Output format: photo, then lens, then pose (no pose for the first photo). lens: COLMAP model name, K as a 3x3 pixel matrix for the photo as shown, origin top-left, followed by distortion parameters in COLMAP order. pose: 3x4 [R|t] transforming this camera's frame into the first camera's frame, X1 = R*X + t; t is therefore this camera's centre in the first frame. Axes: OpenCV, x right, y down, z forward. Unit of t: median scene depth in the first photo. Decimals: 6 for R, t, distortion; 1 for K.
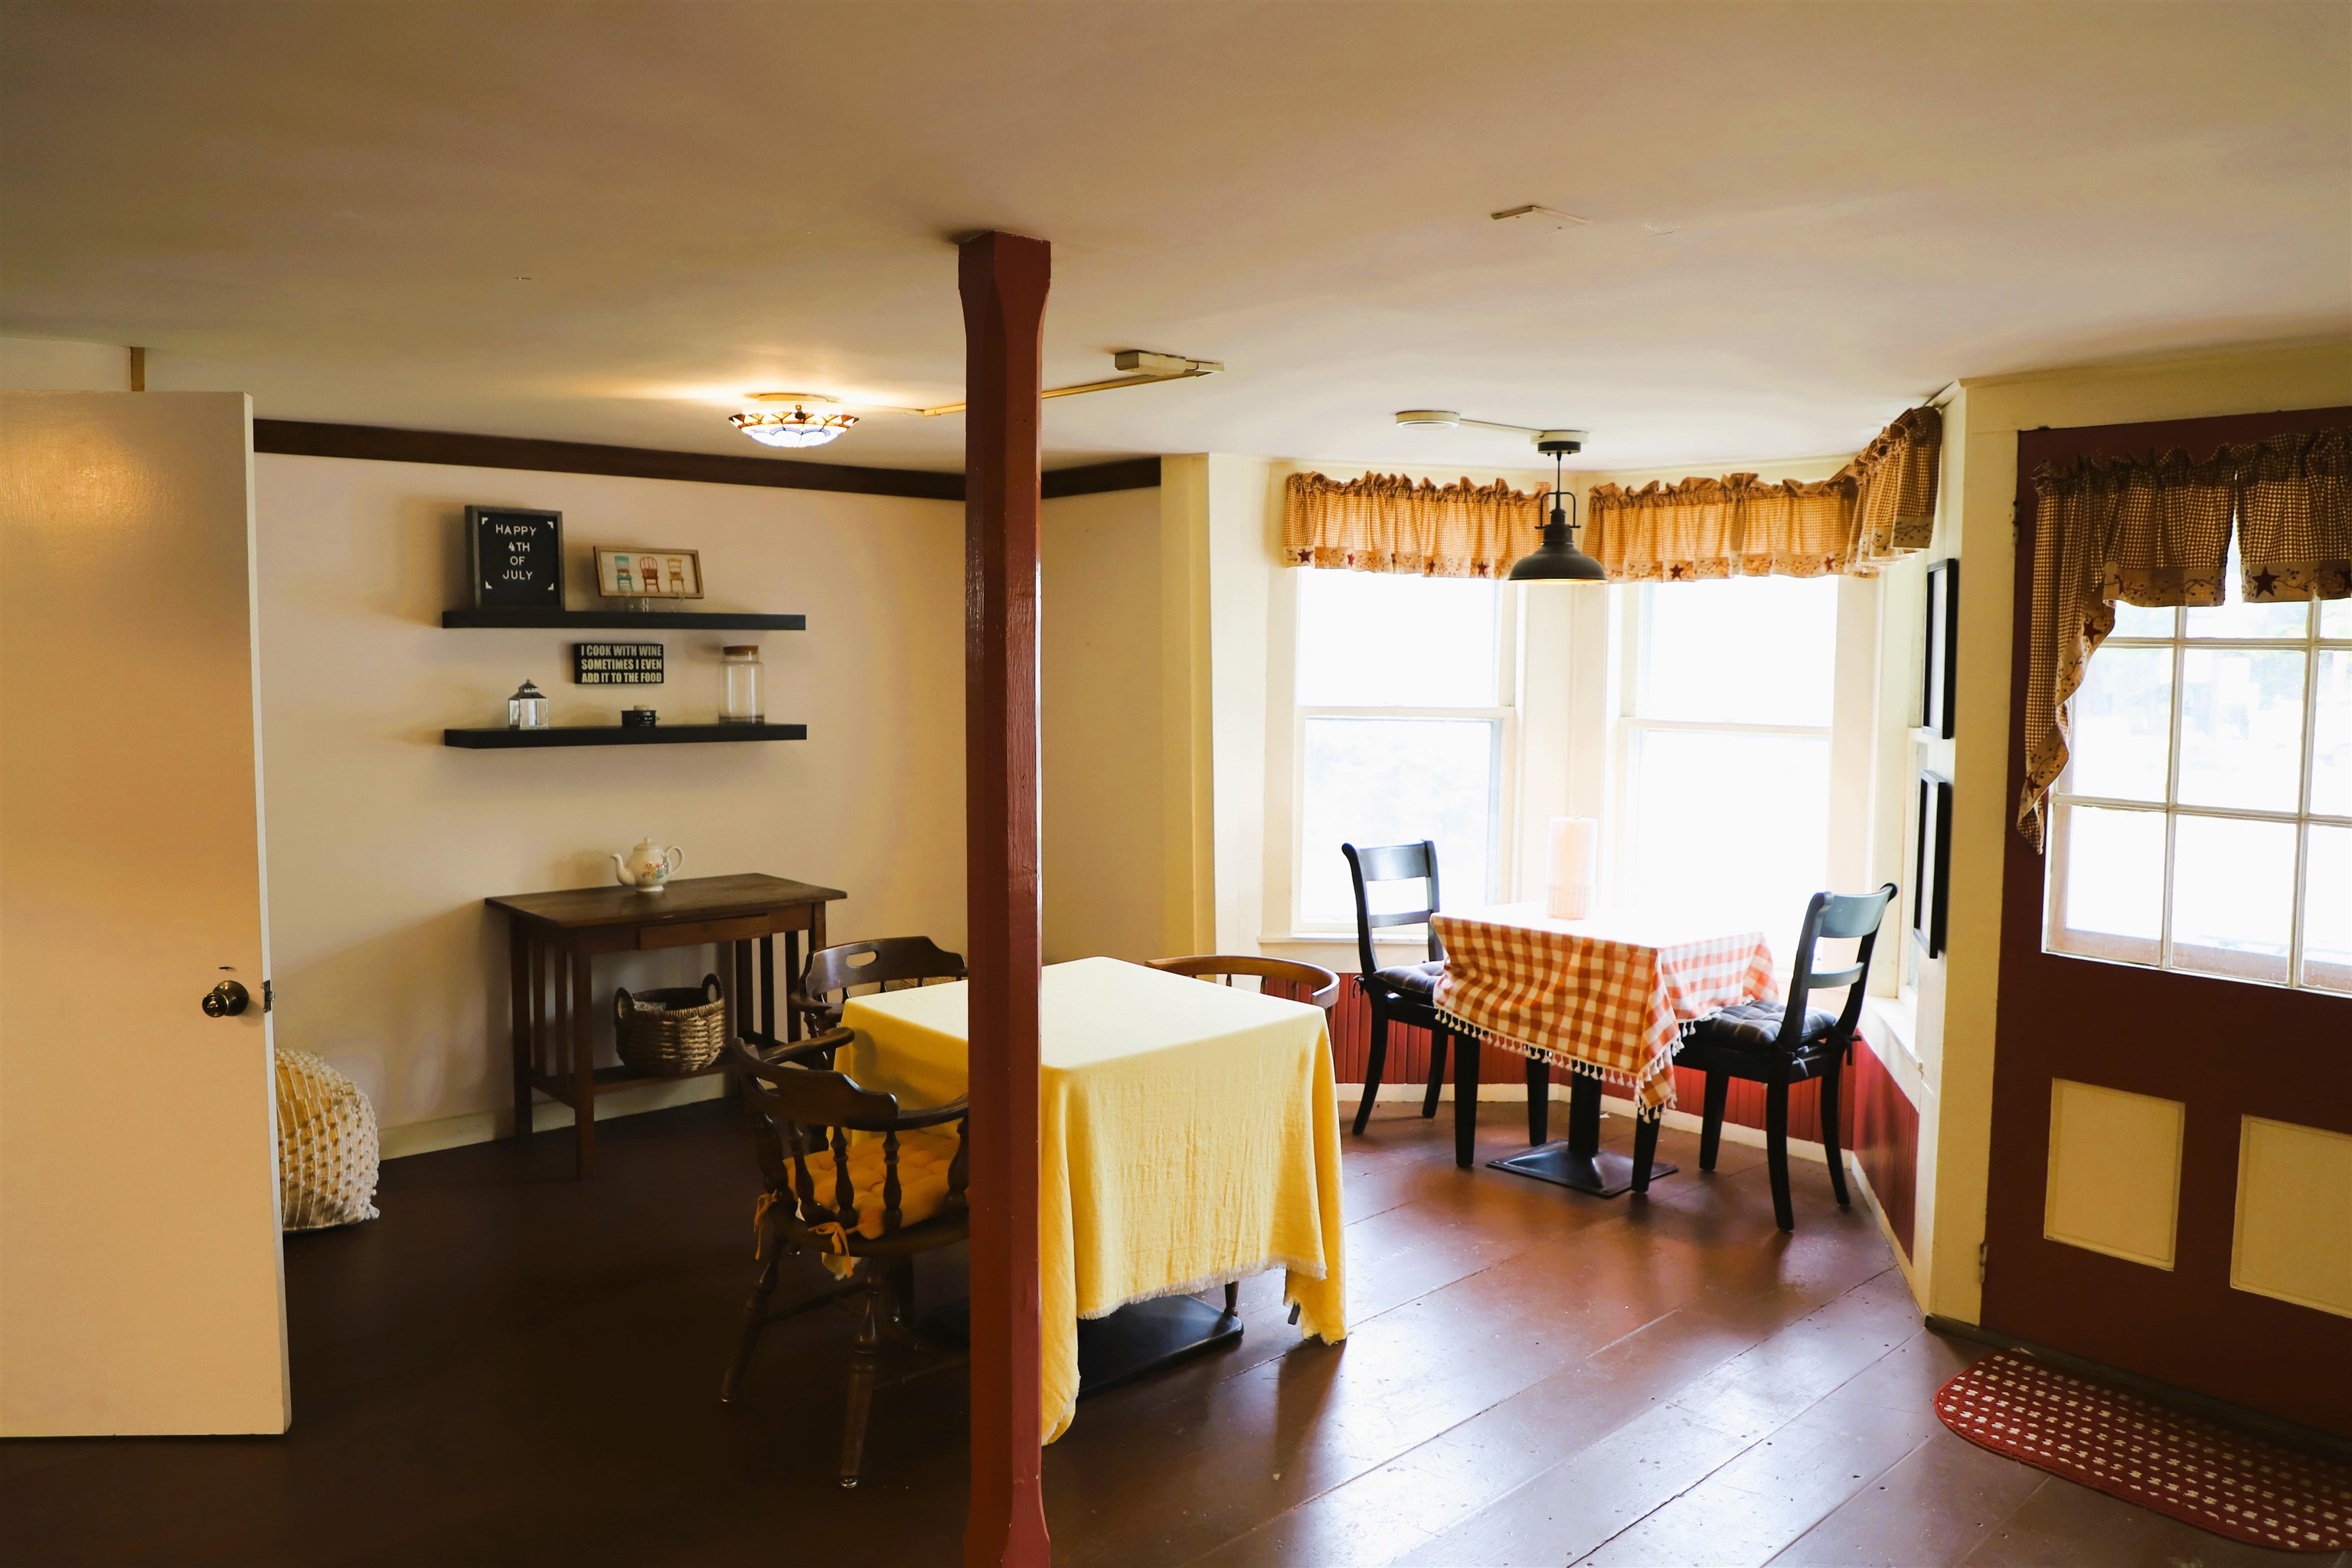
lens RADIAL K [[1583.5, 0, 1176.0], [0, 1583.5, 784.0], [0, 0, 1]] dist [-0.038637, 0.002659]
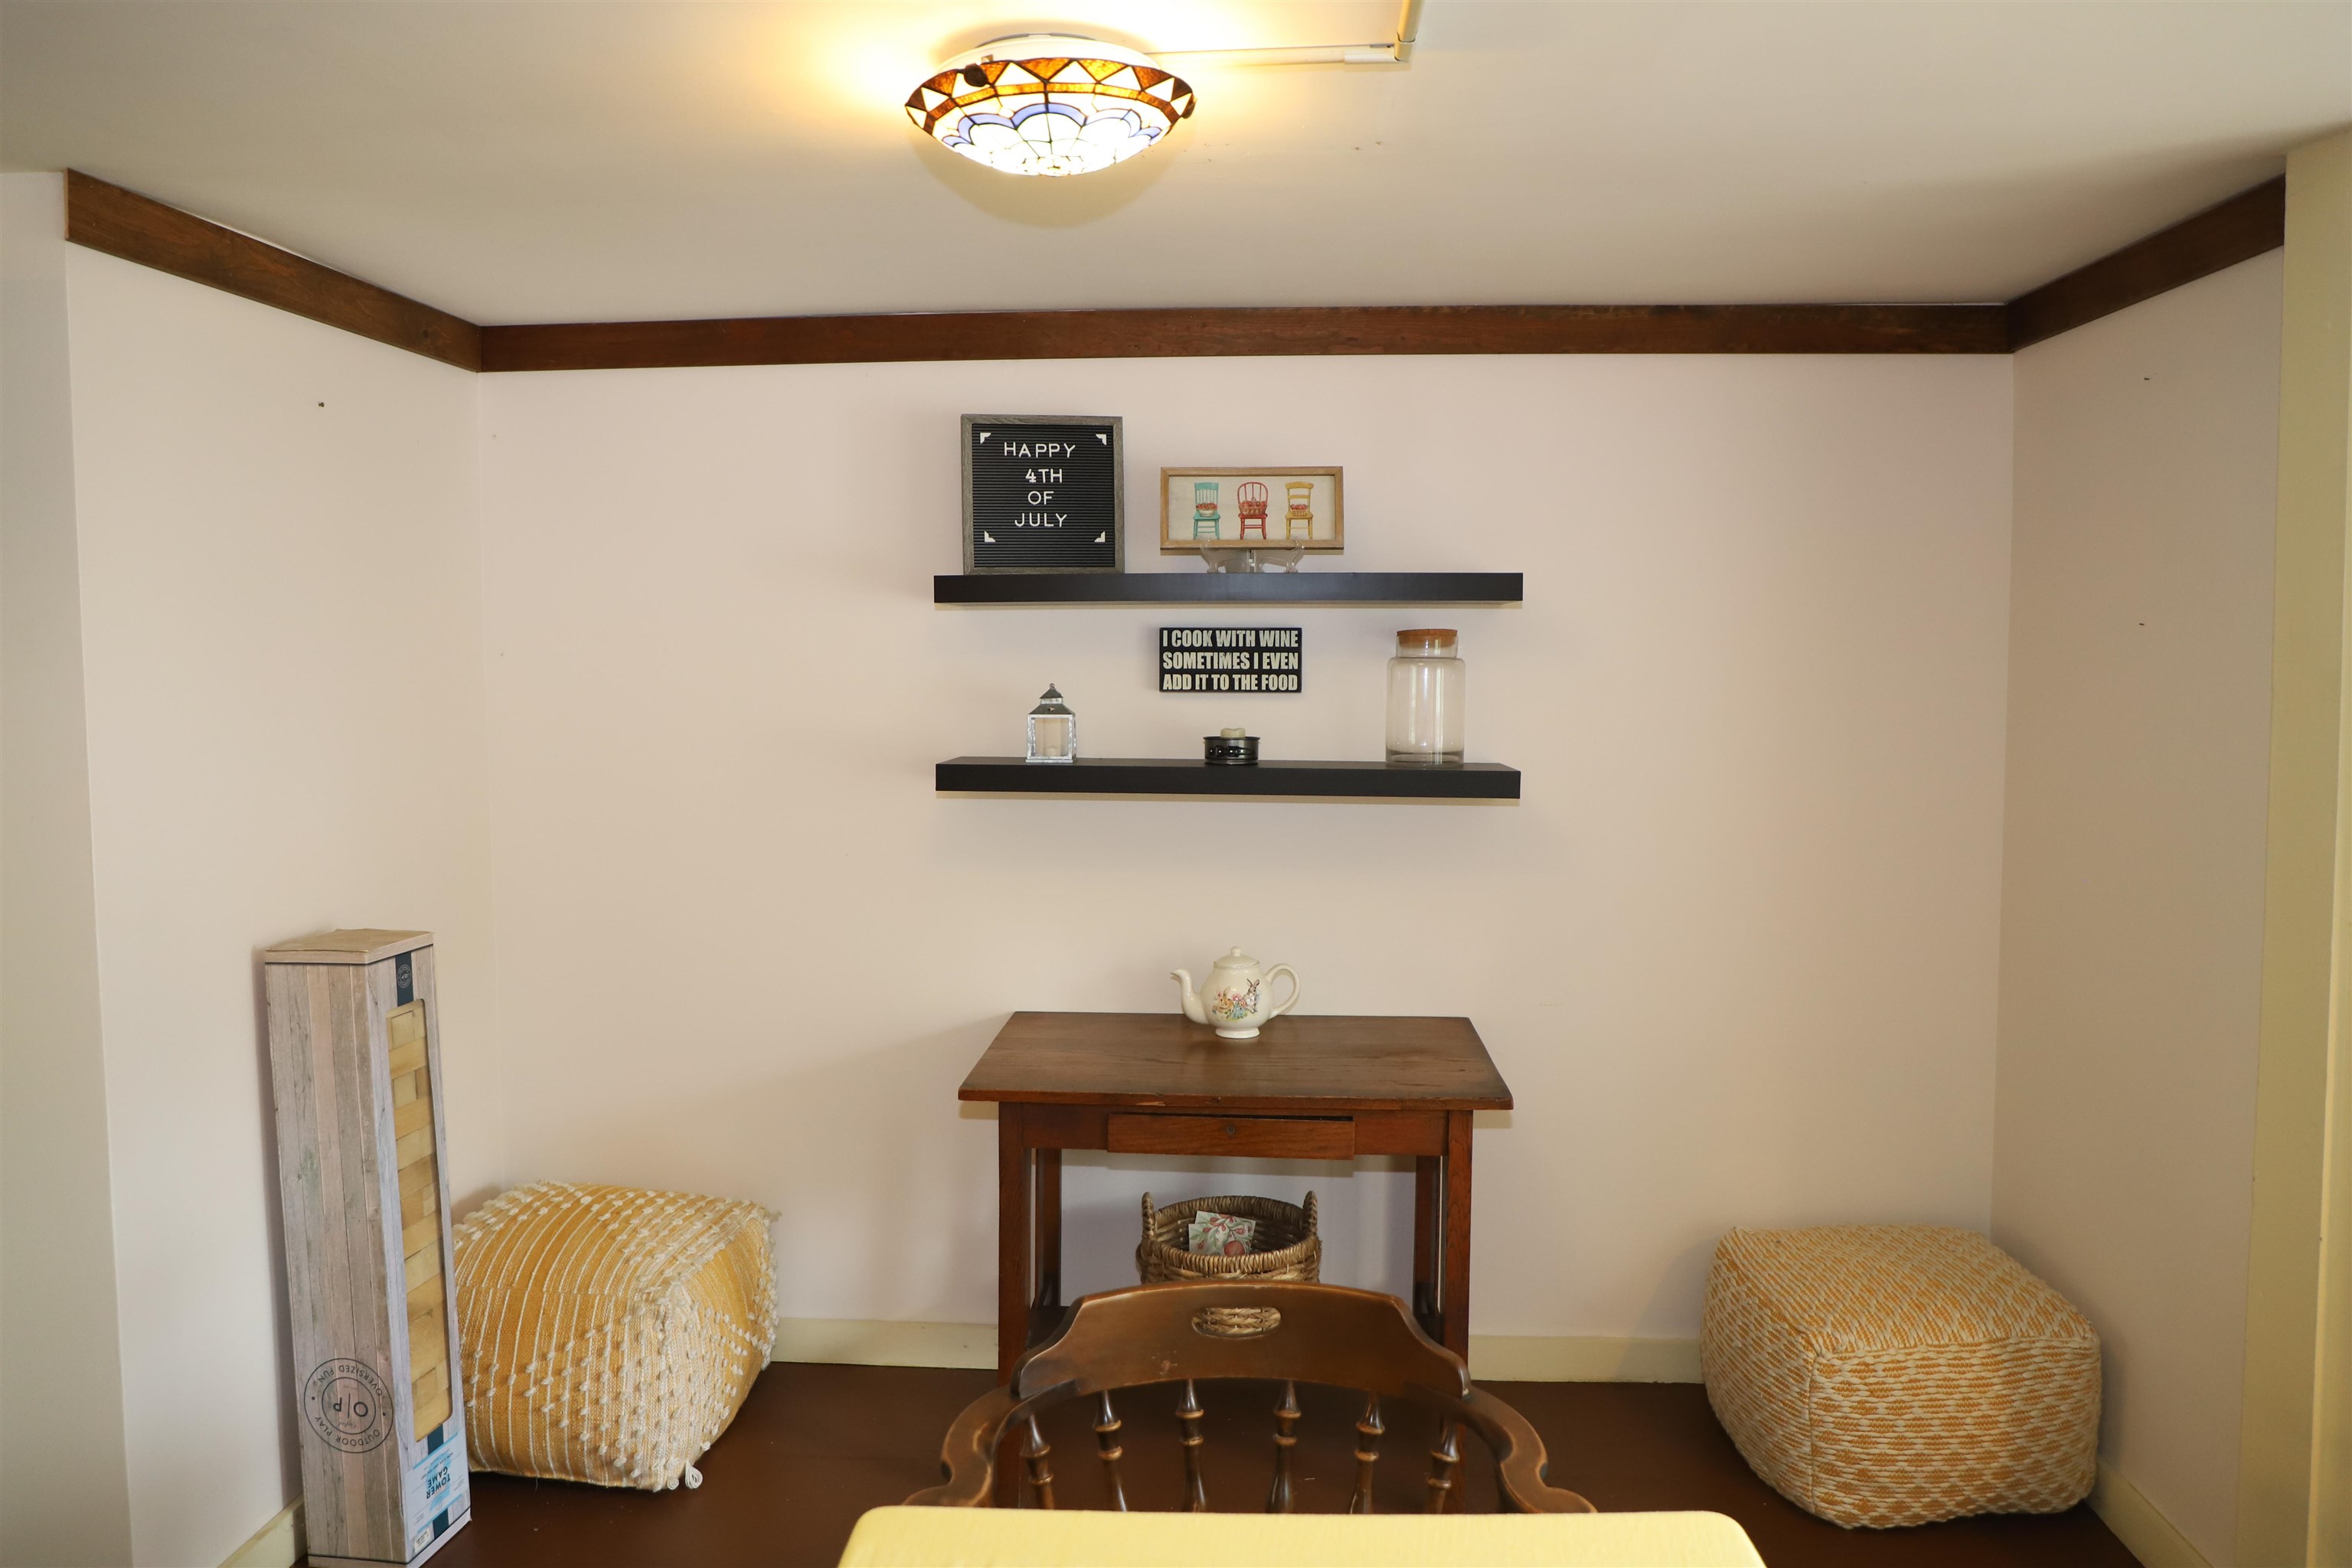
lens RADIAL K [[1583.5, 0, 1176.0], [0, 1583.5, 784.0], [0, 0, 1]] dist [-0.038637, 0.002659]
pose [[0.708443, 0.056019, -0.703541, 0.074387], [-0.055959, 0.998165, 0.023129, -0.041672], [0.703546, 0.022984, 0.710278, 0.555370]]
